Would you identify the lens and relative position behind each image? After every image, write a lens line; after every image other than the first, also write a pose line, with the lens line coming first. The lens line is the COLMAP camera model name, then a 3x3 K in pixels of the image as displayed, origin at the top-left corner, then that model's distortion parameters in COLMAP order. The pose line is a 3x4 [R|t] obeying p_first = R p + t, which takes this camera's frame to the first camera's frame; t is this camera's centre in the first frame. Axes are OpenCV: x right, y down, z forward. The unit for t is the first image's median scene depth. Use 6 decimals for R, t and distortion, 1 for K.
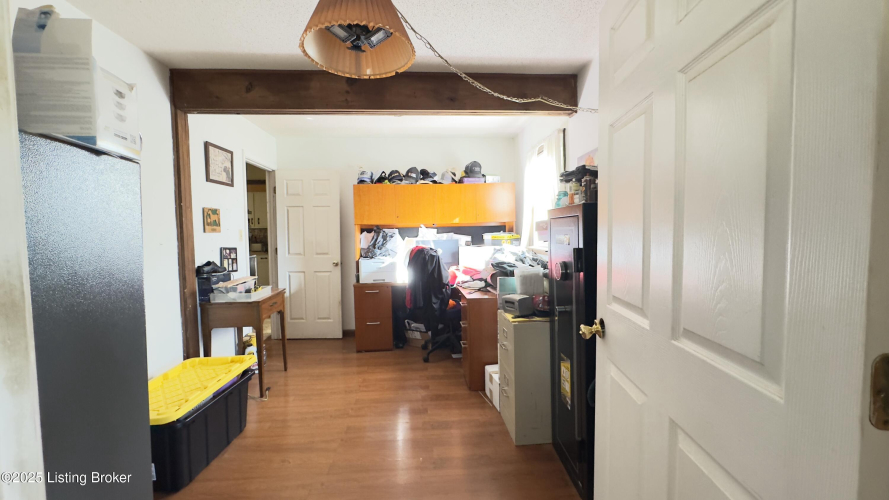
lens RADIAL K [[354.3, 0, 445.6], [0, 354.3, 249.6], [0, 0, 1]] dist [-0.001469, -0.000647]
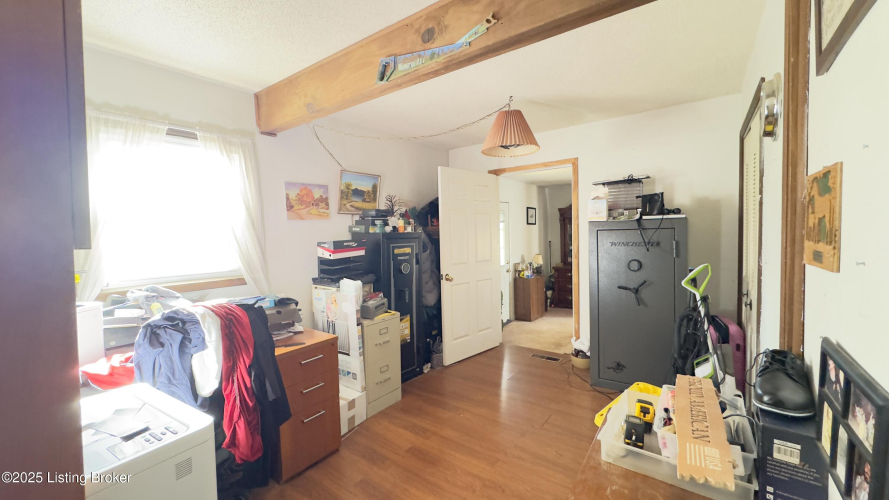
lens RADIAL K [[354.3, 0, 445.2], [0, 354.3, 248.8], [0, 0, 1]] dist [-0.001469, -0.000647]
pose [[-0.757808, -0.000156, 0.652478, -0.743164], [0.069147, 0.994349, 0.080547, -0.120148], [-0.648803, 0.106156, -0.753515, 1.640862]]
